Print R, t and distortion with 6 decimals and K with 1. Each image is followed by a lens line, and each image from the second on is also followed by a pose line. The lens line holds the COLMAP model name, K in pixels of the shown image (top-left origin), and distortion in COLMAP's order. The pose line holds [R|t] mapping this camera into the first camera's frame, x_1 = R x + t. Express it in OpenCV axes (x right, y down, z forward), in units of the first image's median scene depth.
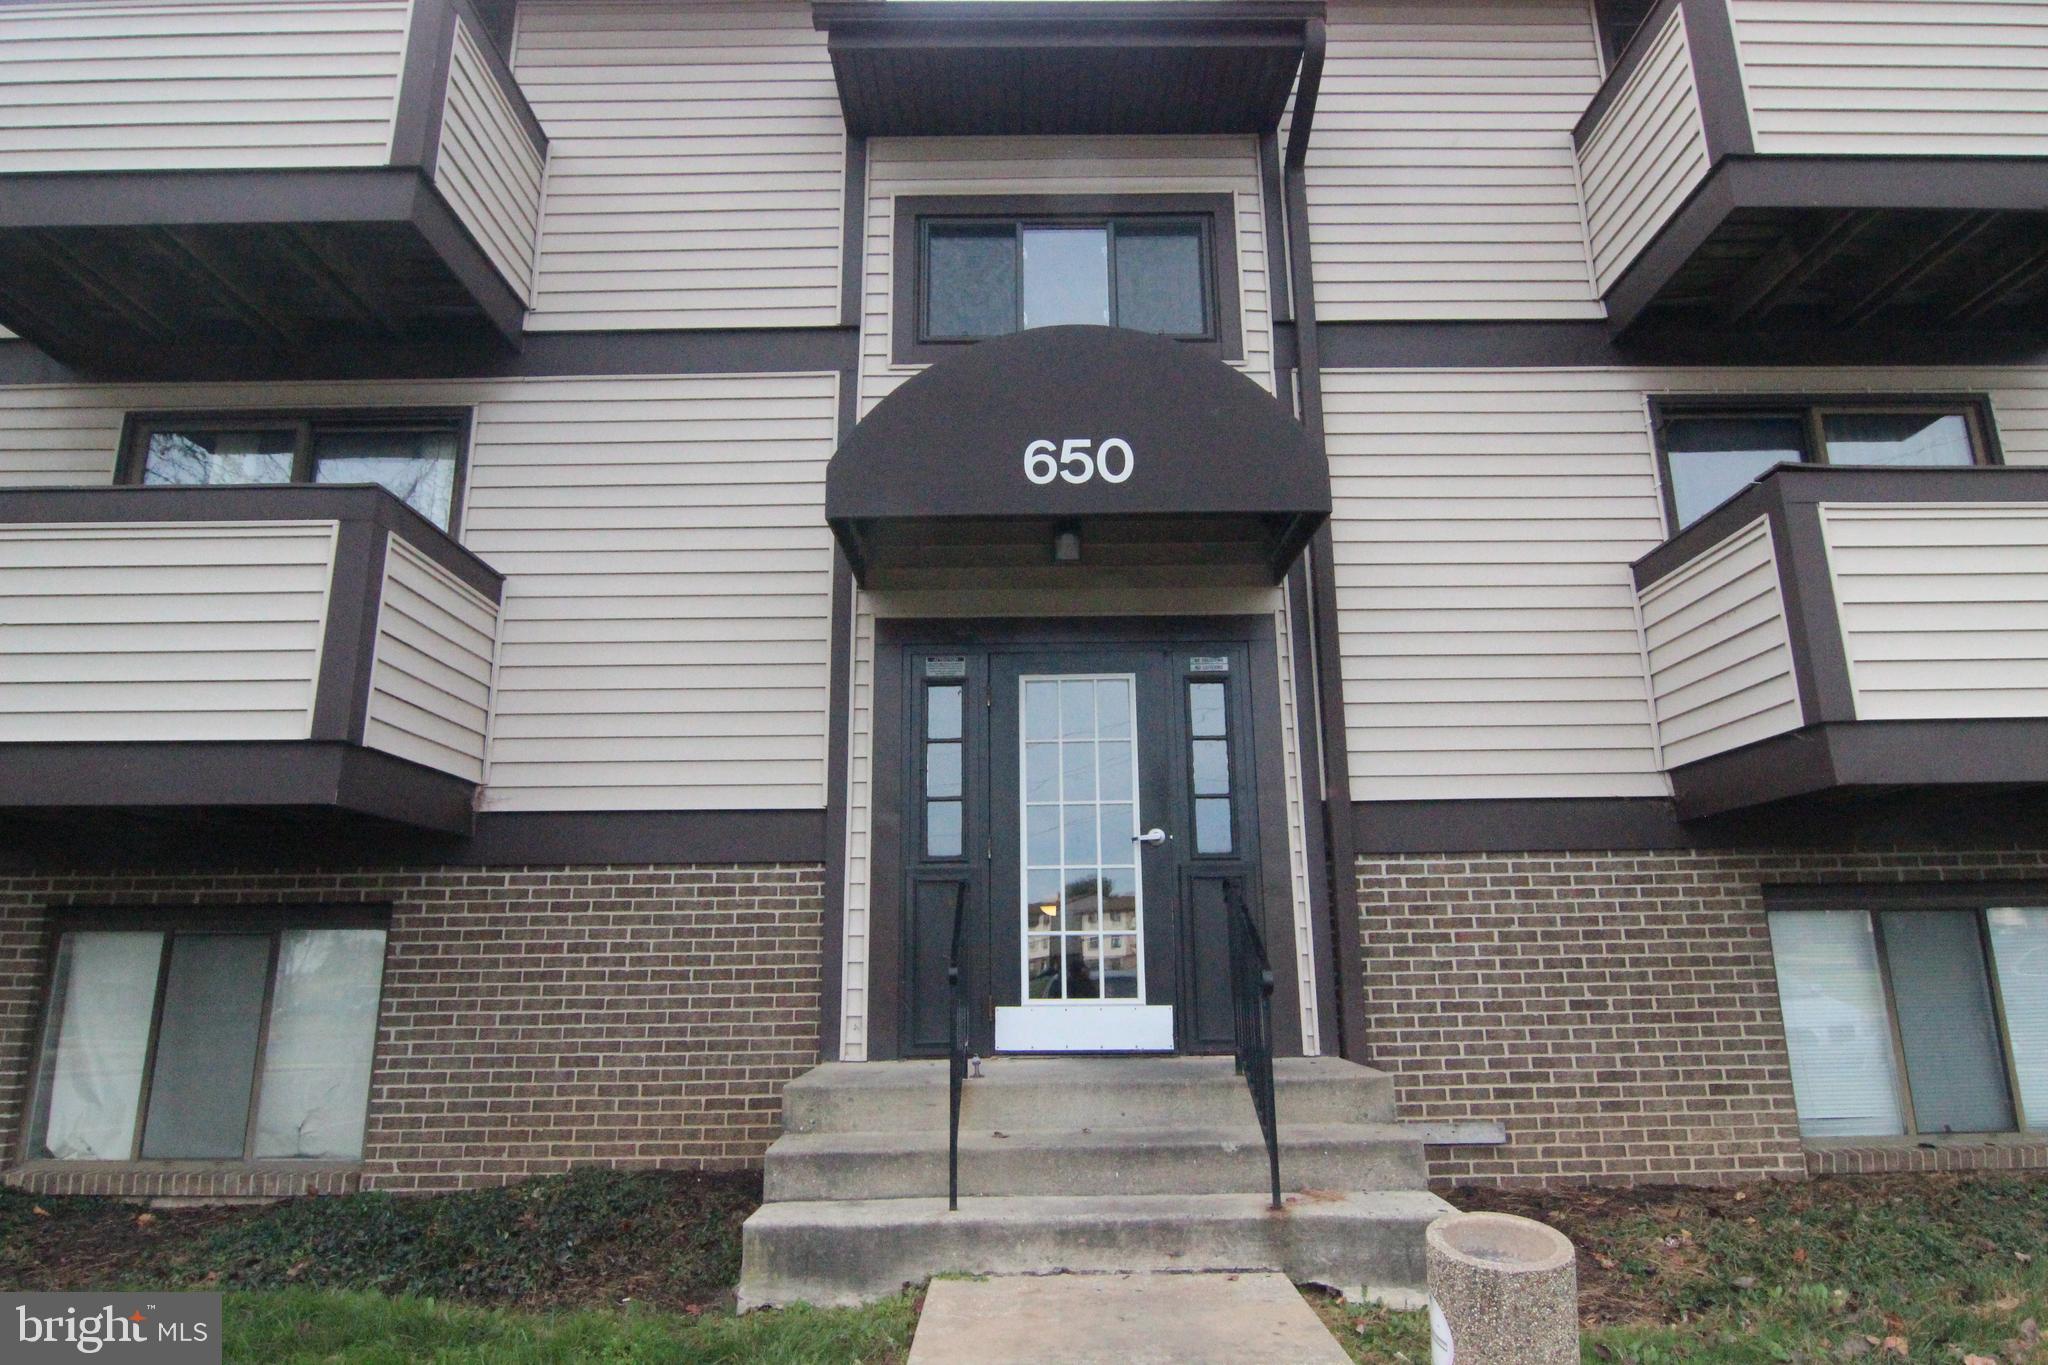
lens RADIAL K [[1211.3, 0, 1024.0], [0, 1211.3, 682.5], [0, 0, 1]] dist [-0.000221, 0.000045]
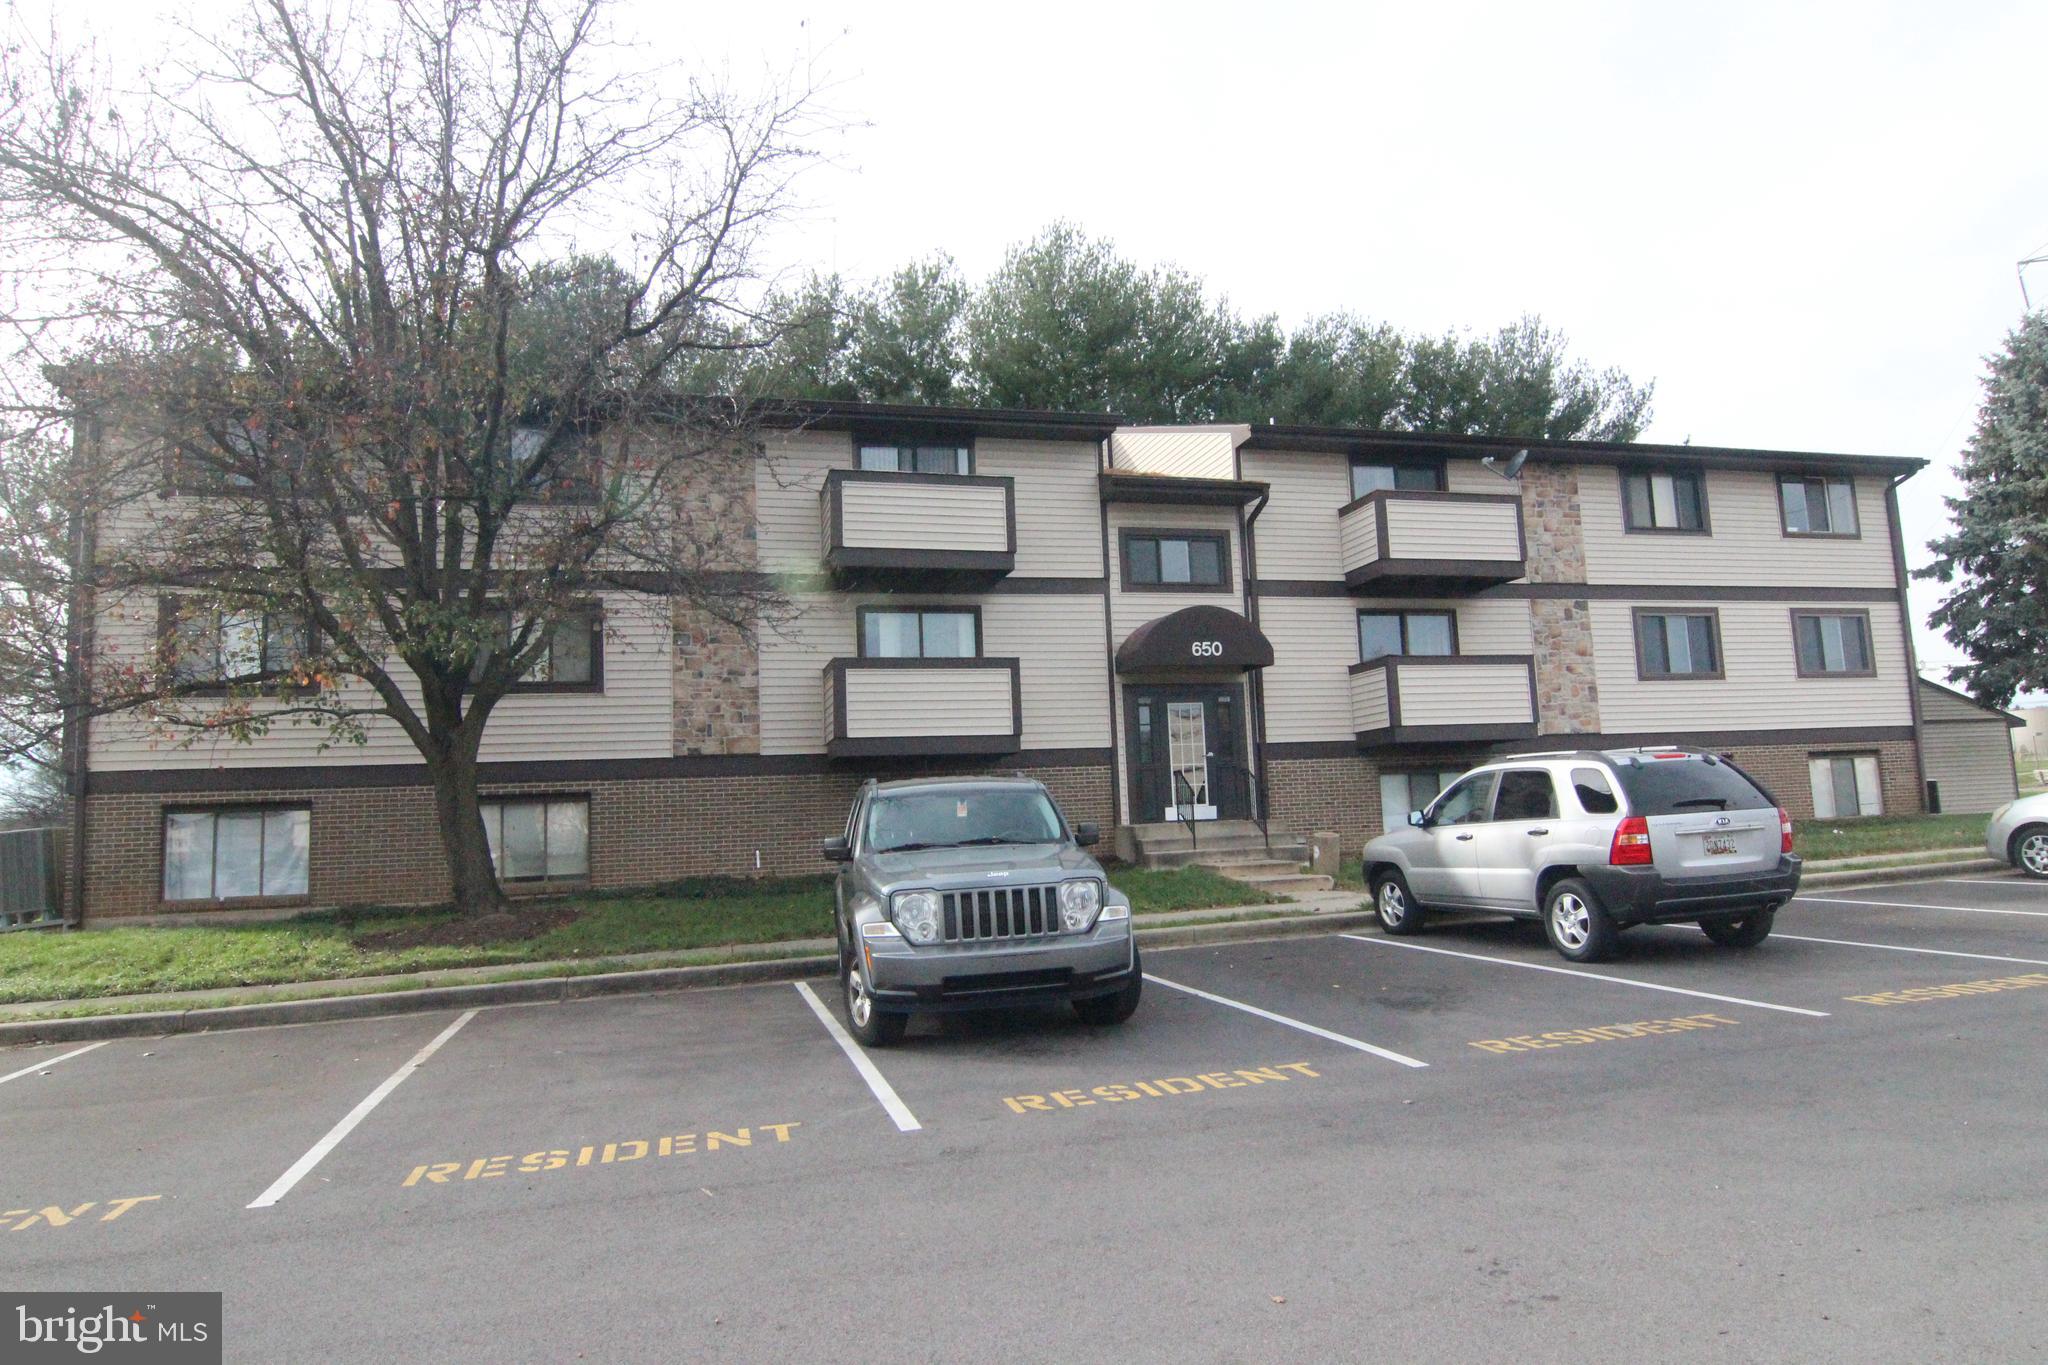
lens RADIAL K [[1333.0, 0, 1024.0], [0, 1333.0, 682.5], [0, 0, 1]] dist [0.005180, 0.000166]
pose [[0.964049, 0.001441, 0.265721, -1.274843], [-0.033761, 0.992546, 0.117104, -0.448953], [-0.263571, -0.121865, 0.956911, -2.172468]]
